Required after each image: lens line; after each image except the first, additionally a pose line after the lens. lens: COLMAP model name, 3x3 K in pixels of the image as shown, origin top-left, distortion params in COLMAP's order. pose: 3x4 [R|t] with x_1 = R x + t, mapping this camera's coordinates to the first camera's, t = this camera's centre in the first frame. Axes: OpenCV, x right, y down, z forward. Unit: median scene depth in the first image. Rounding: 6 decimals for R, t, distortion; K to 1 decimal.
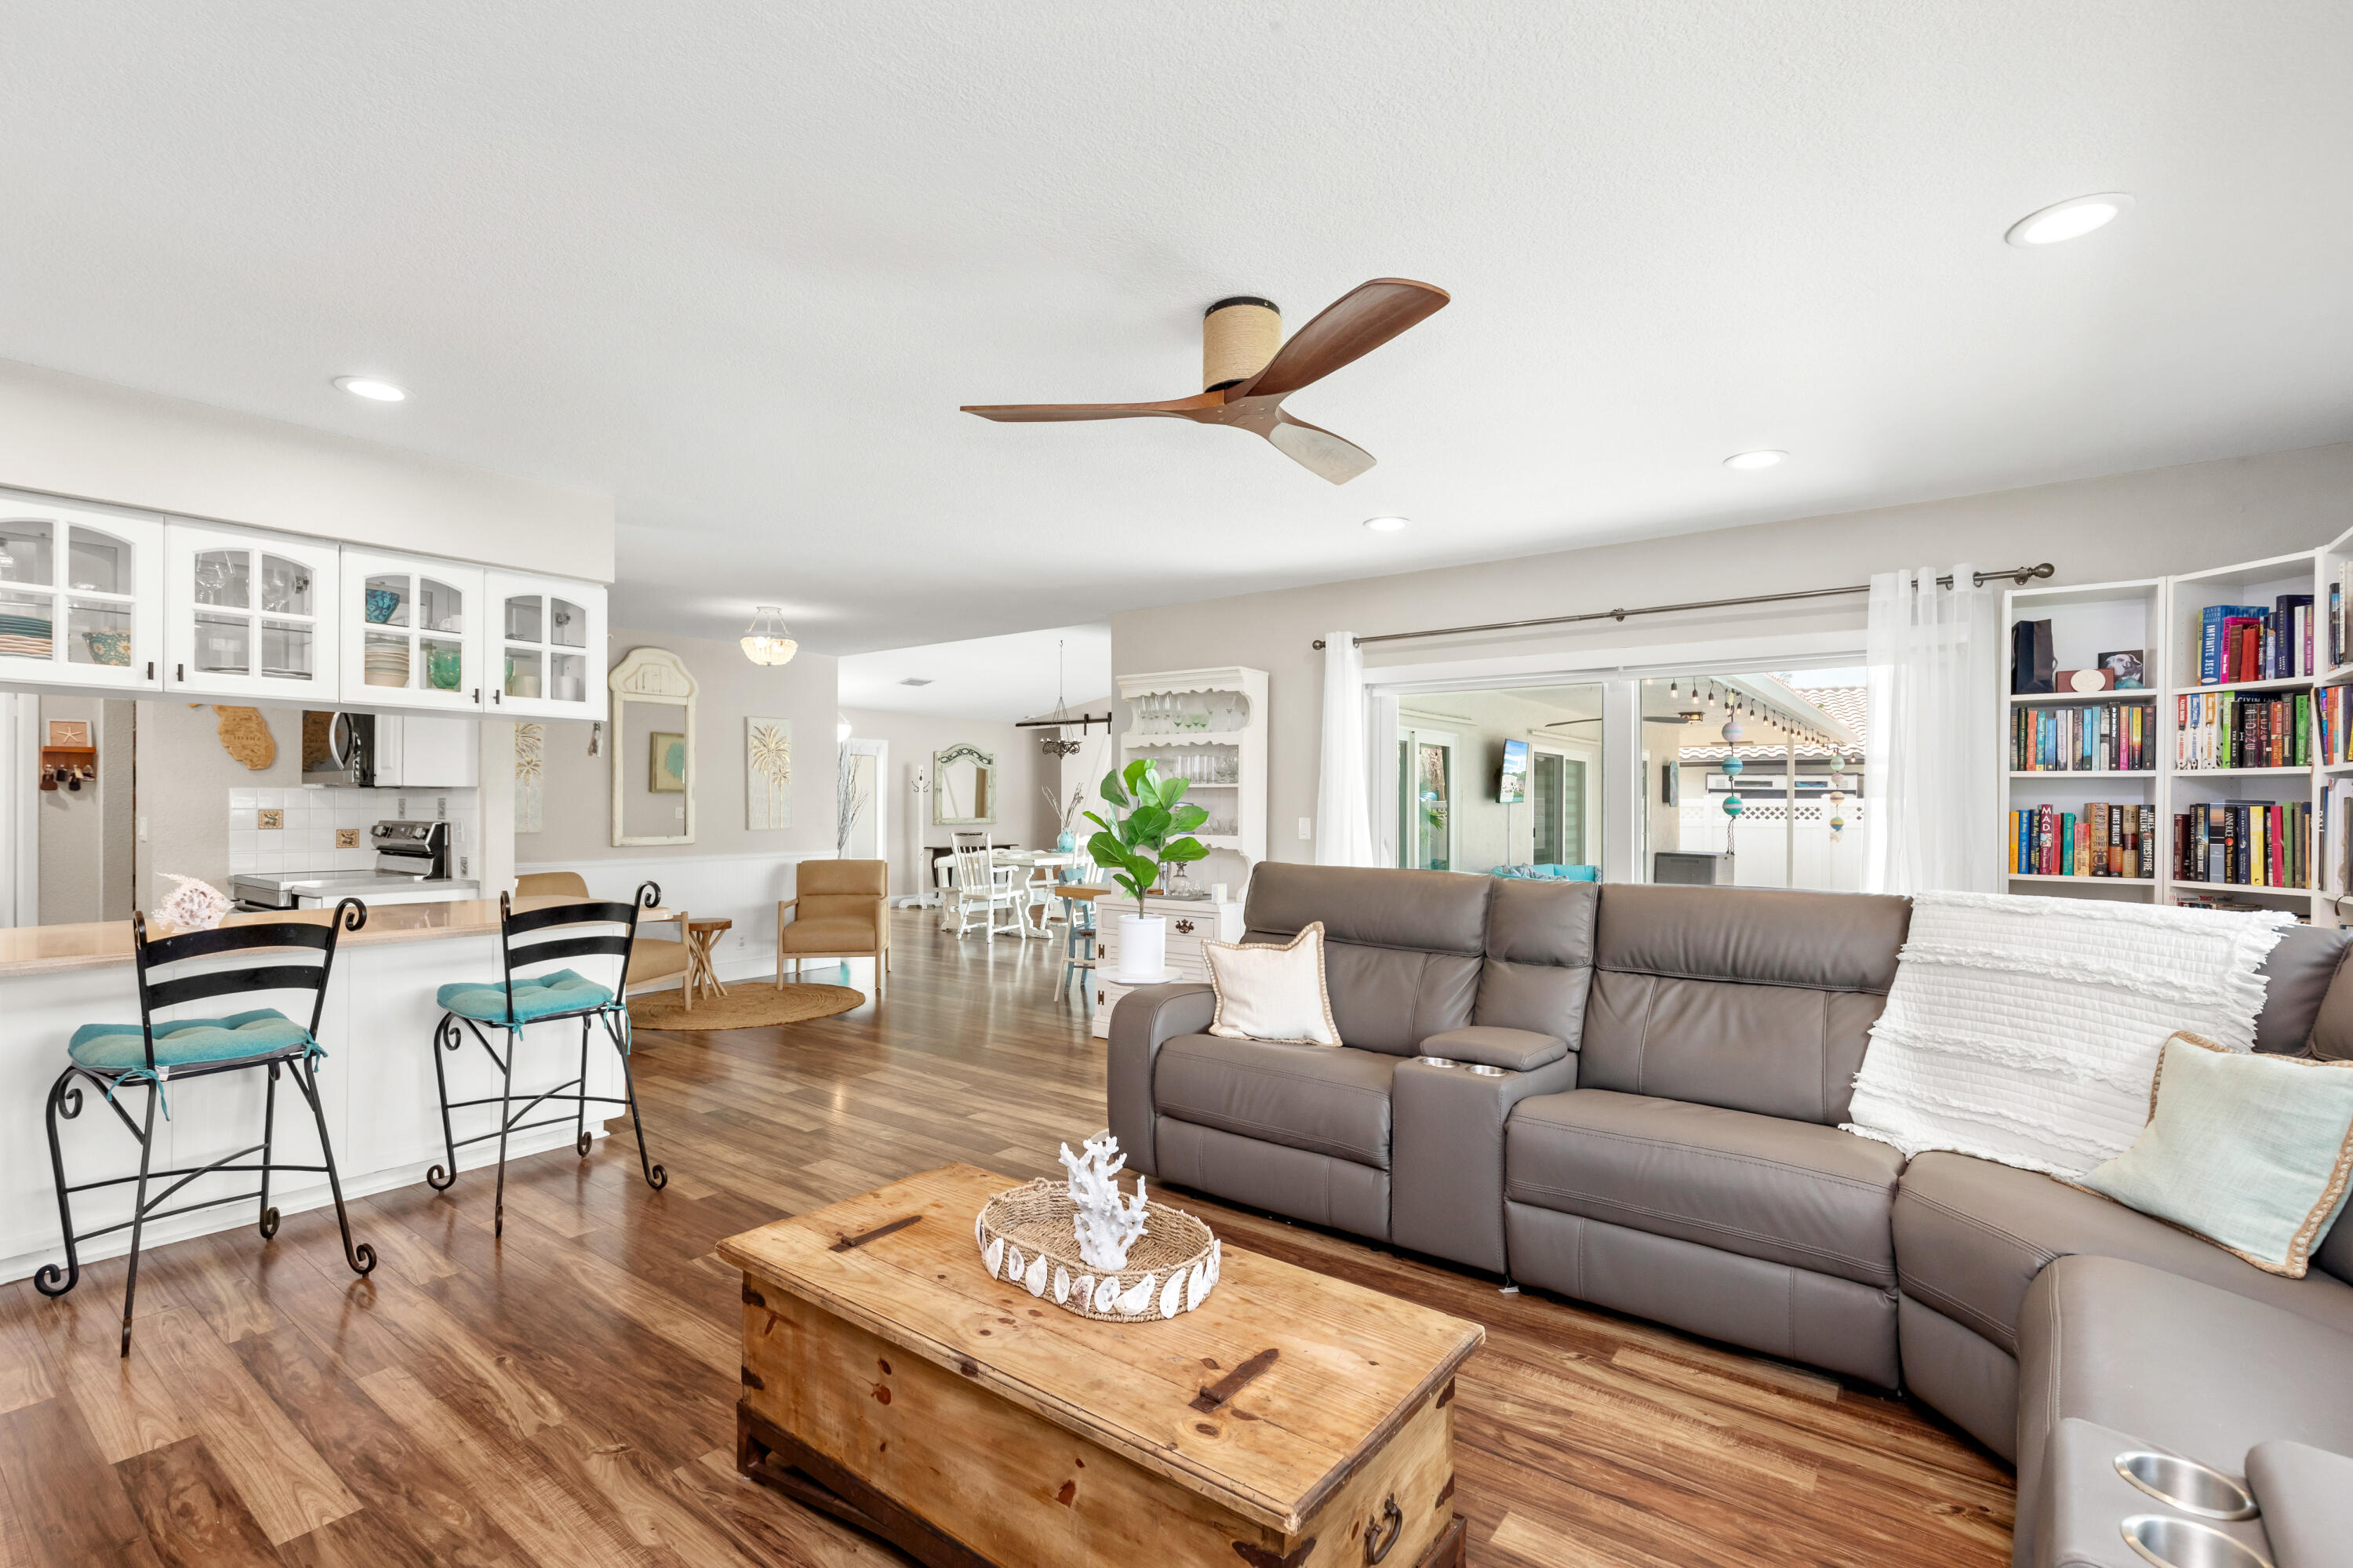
lens RADIAL K [[1061.7, 0, 1167.5], [0, 1061.7, 792.3], [0, 0, 1]] dist [0.002616, -0.000562]
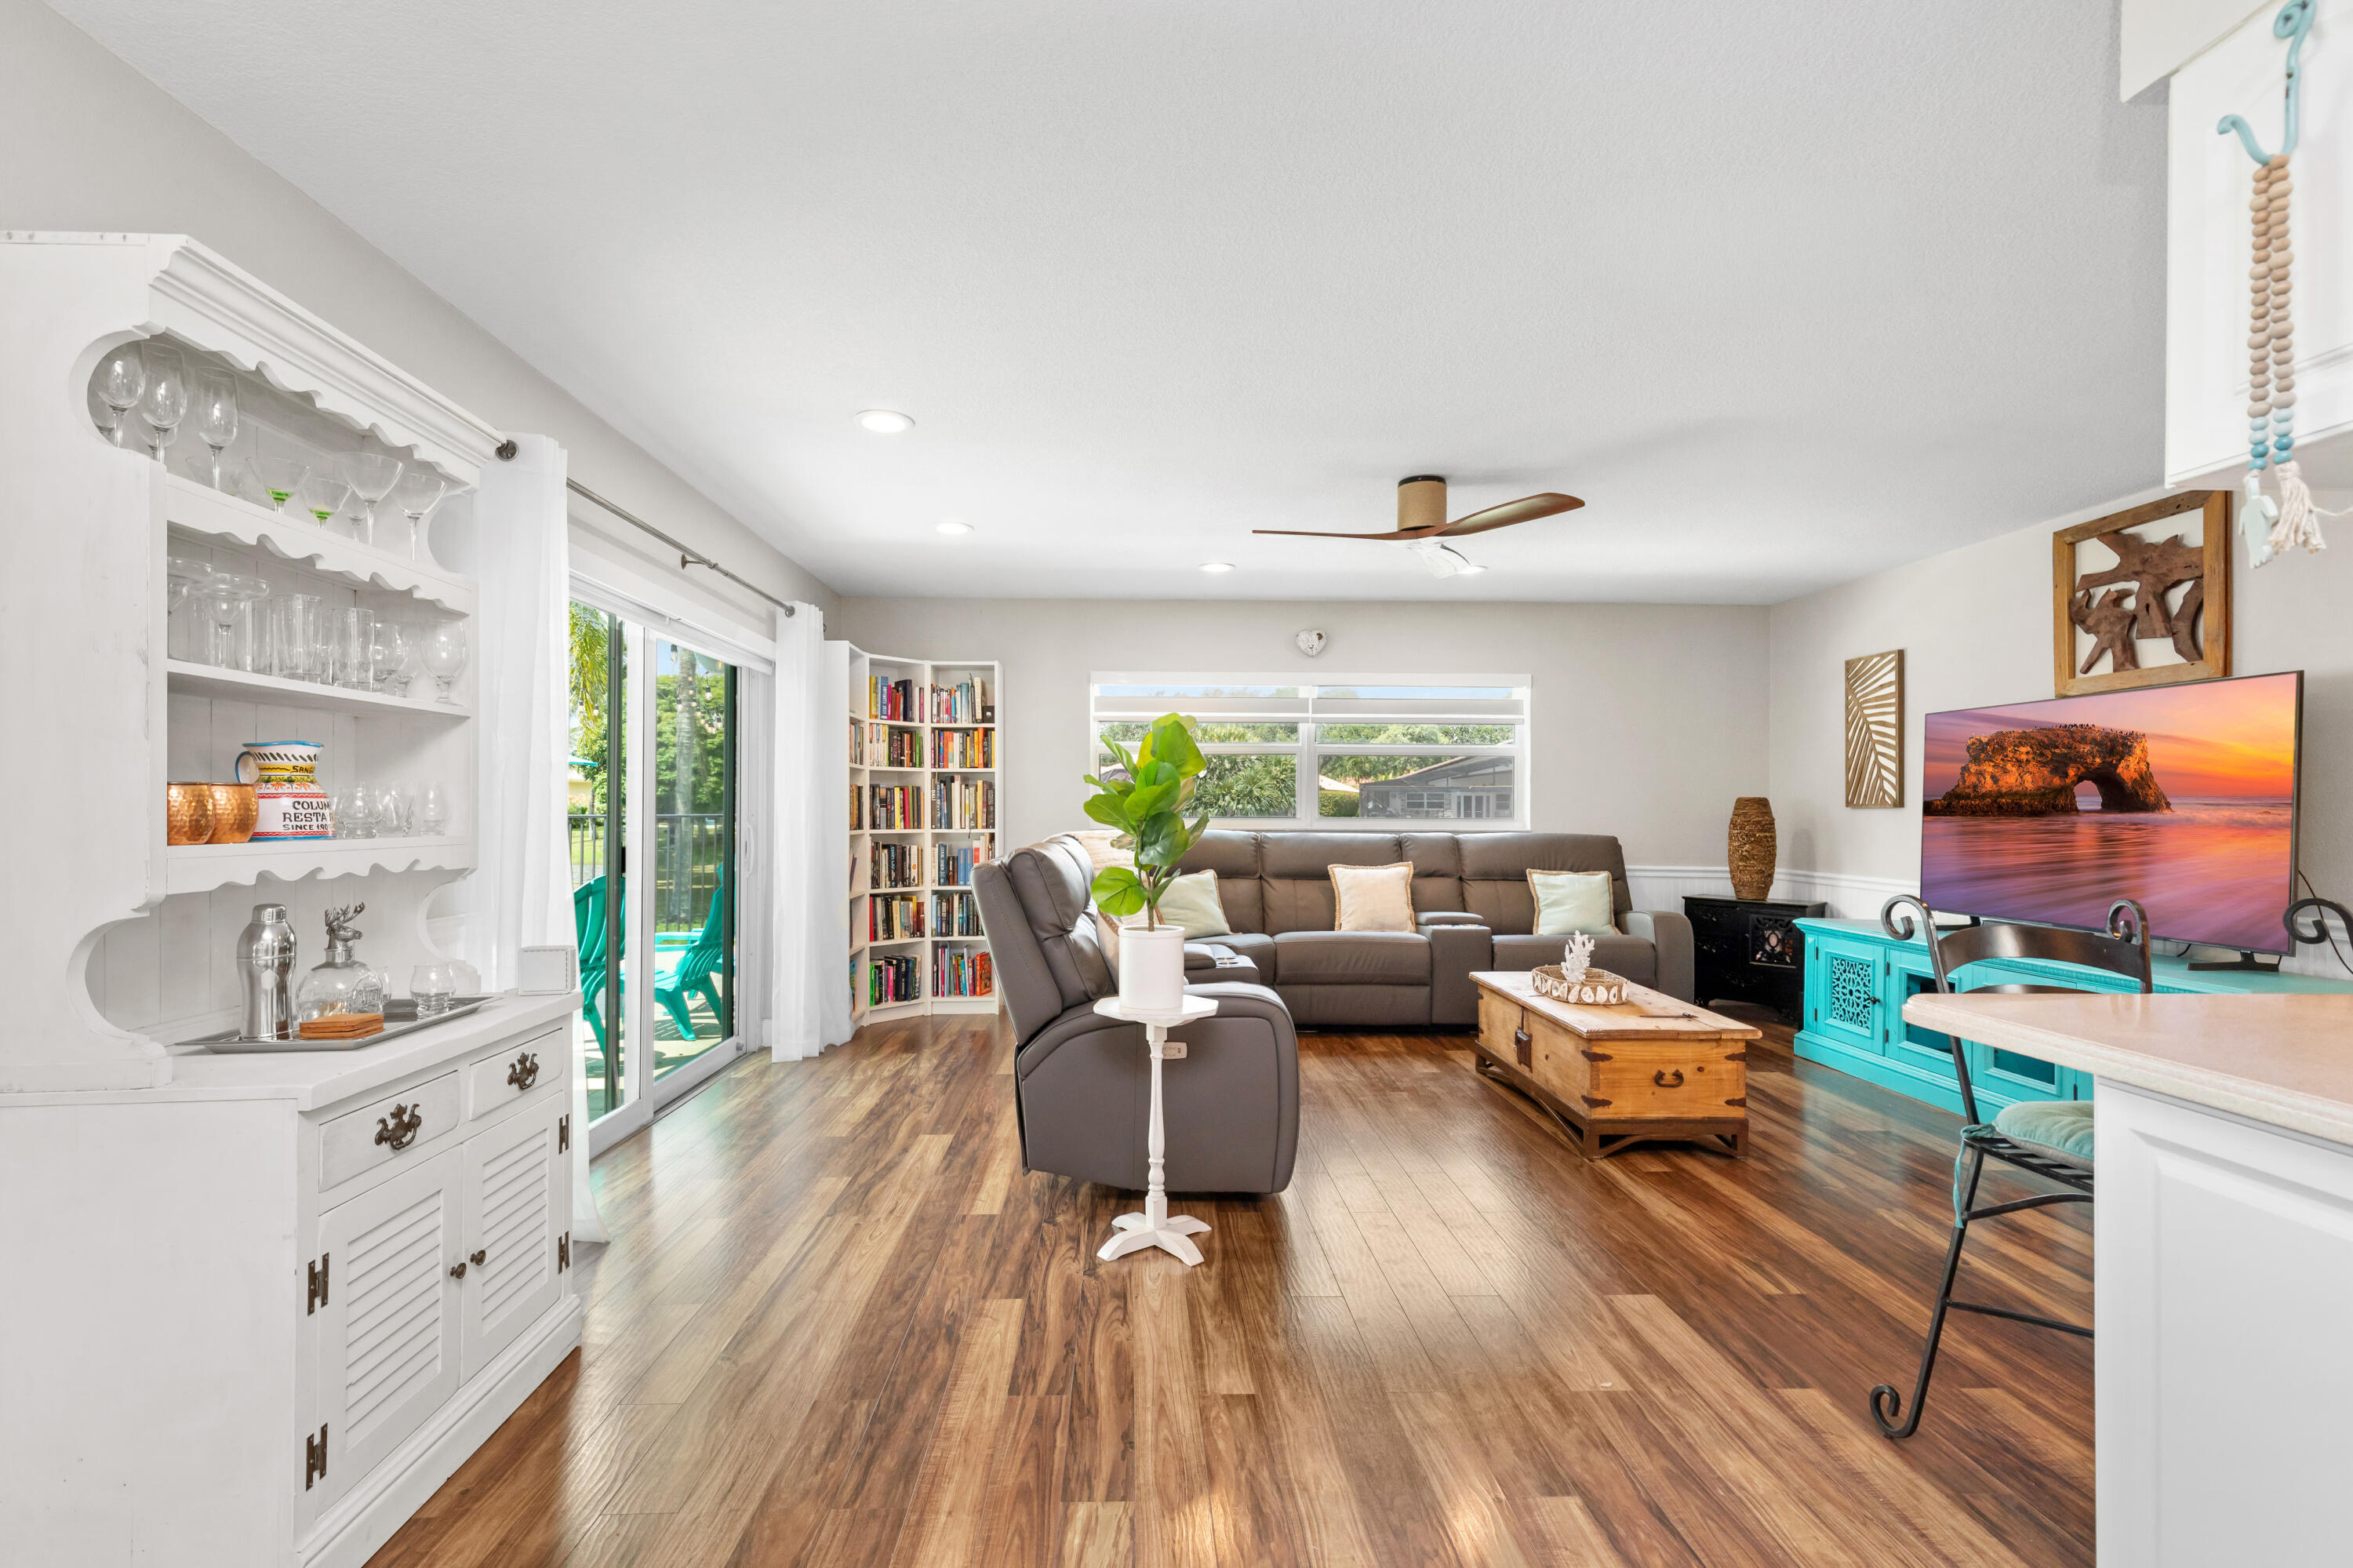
lens RADIAL K [[1075.5, 0, 1165.0], [0, 1075.5, 789.5], [0, 0, 1]] dist [0.010577, -0.000954]
pose [[-0.633043, 0.005334, 0.774099, -0.647485], [-0.017005, 0.999639, -0.020795, 0.041419], [-0.773930, -0.026328, -0.632723, 1.587337]]
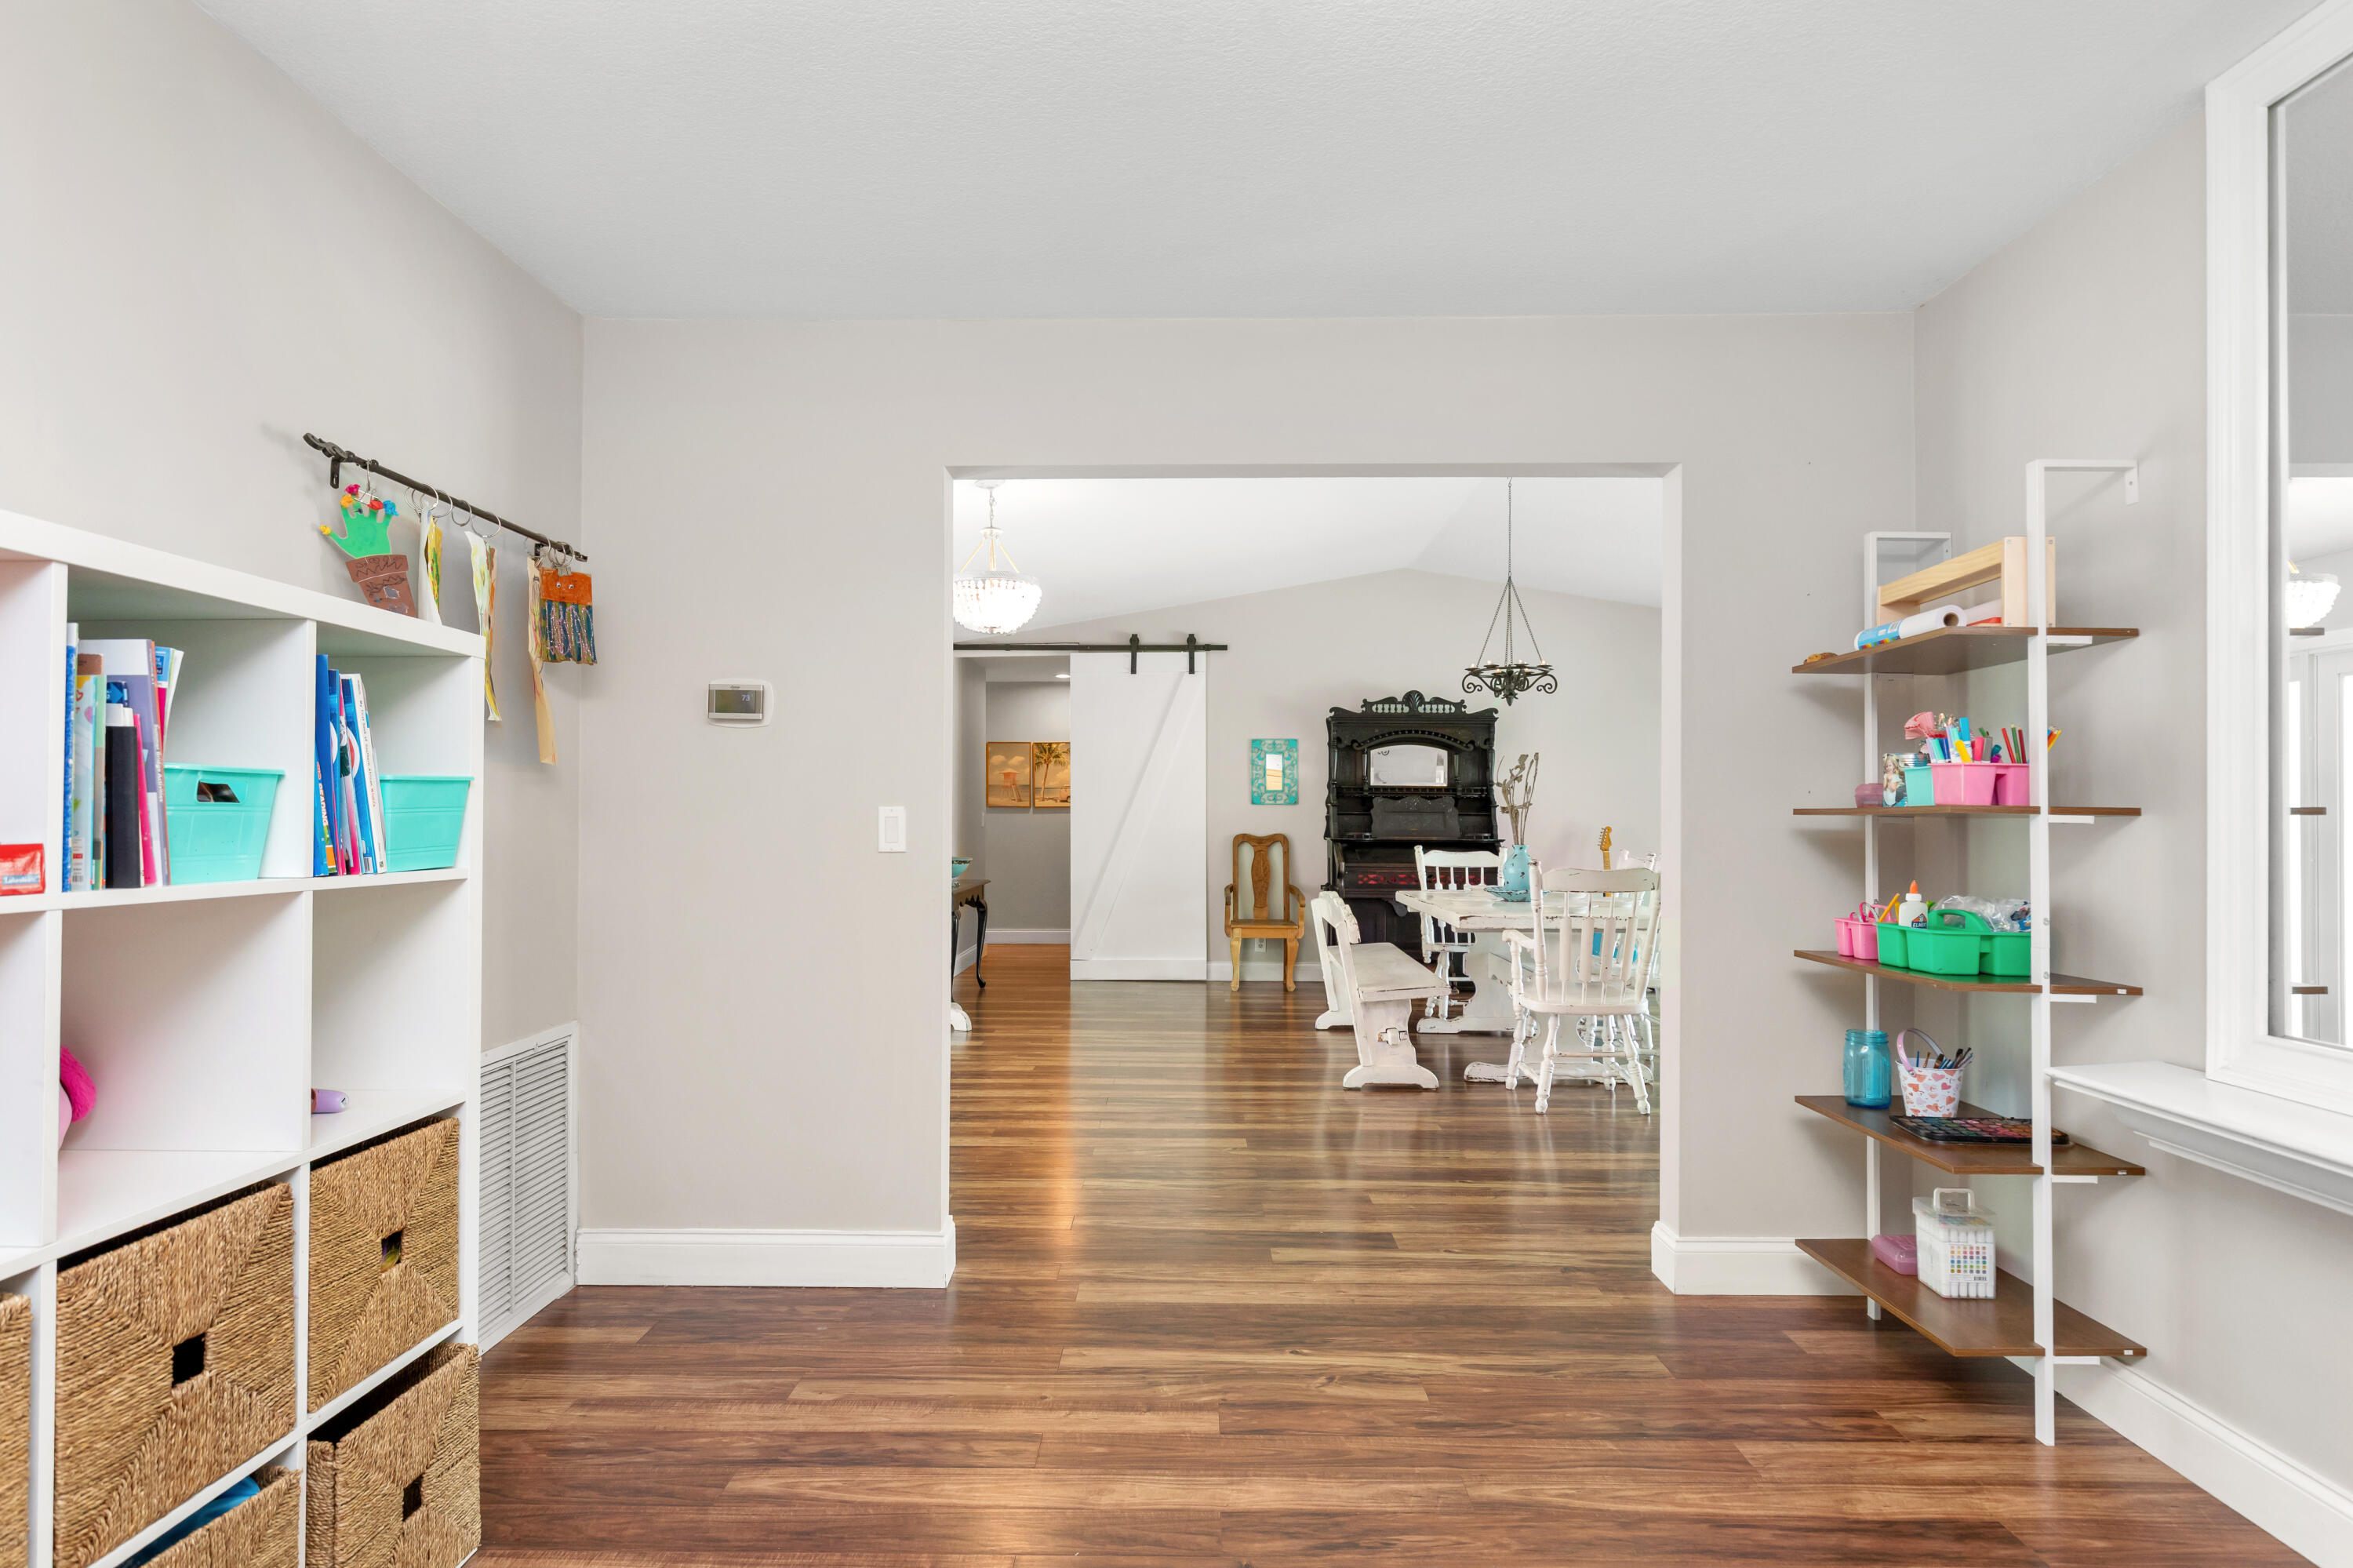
lens RADIAL K [[1179.8, 0, 1166.7], [0, 1179.8, 802.8], [0, 0, 1]] dist [0.000039, -0.000058]
pose [[0.809612, 0.008625, 0.586902, -1.593860], [-0.010886, 0.999941, 0.000322, 0.045287], [-0.586864, -0.006650, 0.809658, 1.930318]]
